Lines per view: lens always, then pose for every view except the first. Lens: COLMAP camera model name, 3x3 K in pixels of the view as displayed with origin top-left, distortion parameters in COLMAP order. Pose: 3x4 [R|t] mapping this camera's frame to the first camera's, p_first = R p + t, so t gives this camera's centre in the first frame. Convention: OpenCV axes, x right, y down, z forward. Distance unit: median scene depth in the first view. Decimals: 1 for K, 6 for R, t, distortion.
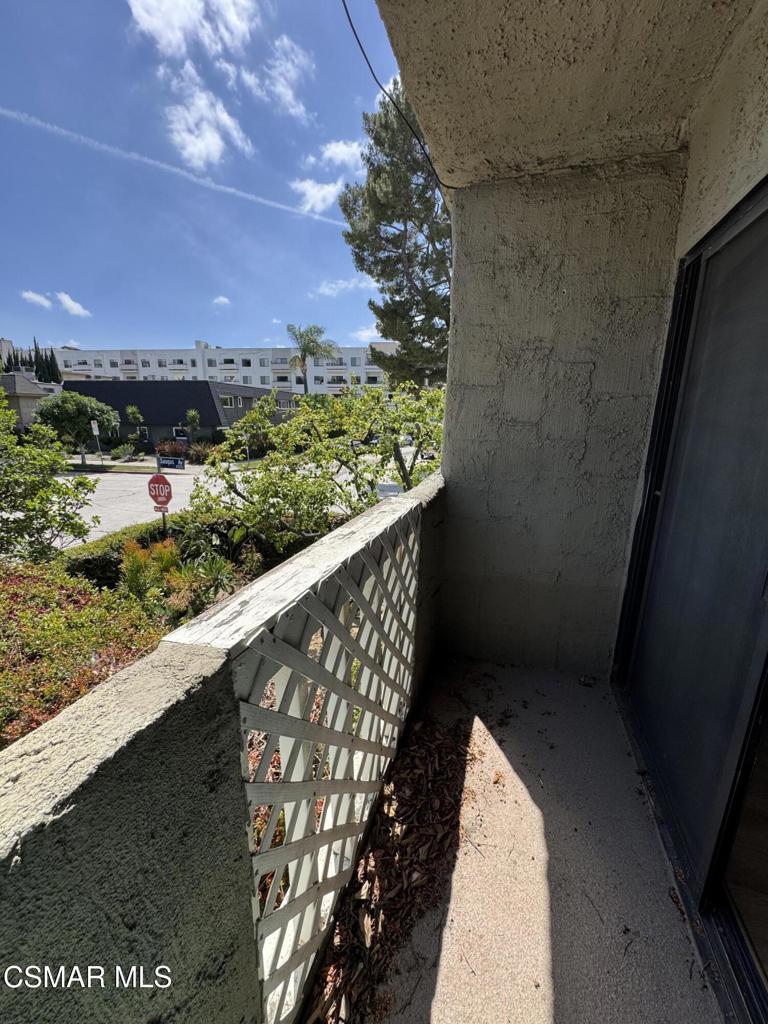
lens RADIAL K [[408.6, 0, 384.0], [0, 408.6, 512.0], [0, 0, 1]] dist [-0.008587, 0.002529]
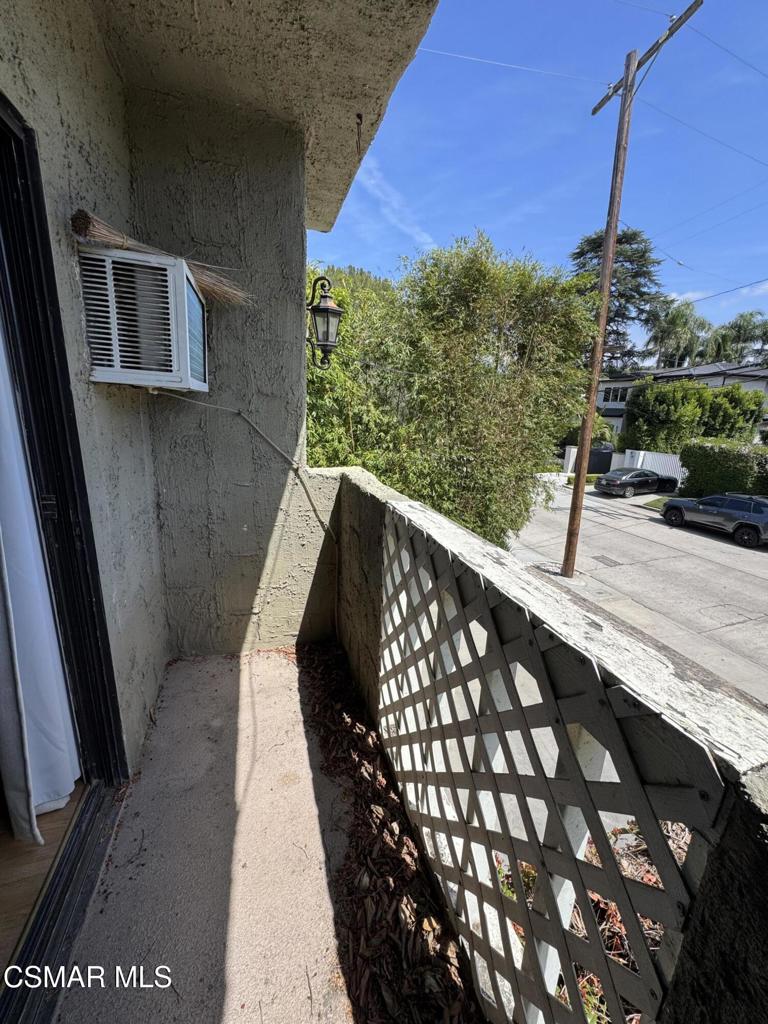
lens RADIAL K [[408.6, 0, 384.0], [0, 408.6, 512.0], [0, 0, 1]] dist [-0.008587, 0.002529]
pose [[-0.813937, 0.097772, -0.572667, 0.539574], [-0.180105, 0.894704, 0.408739, -0.314819], [0.552330, 0.435828, -0.710623, 1.398592]]
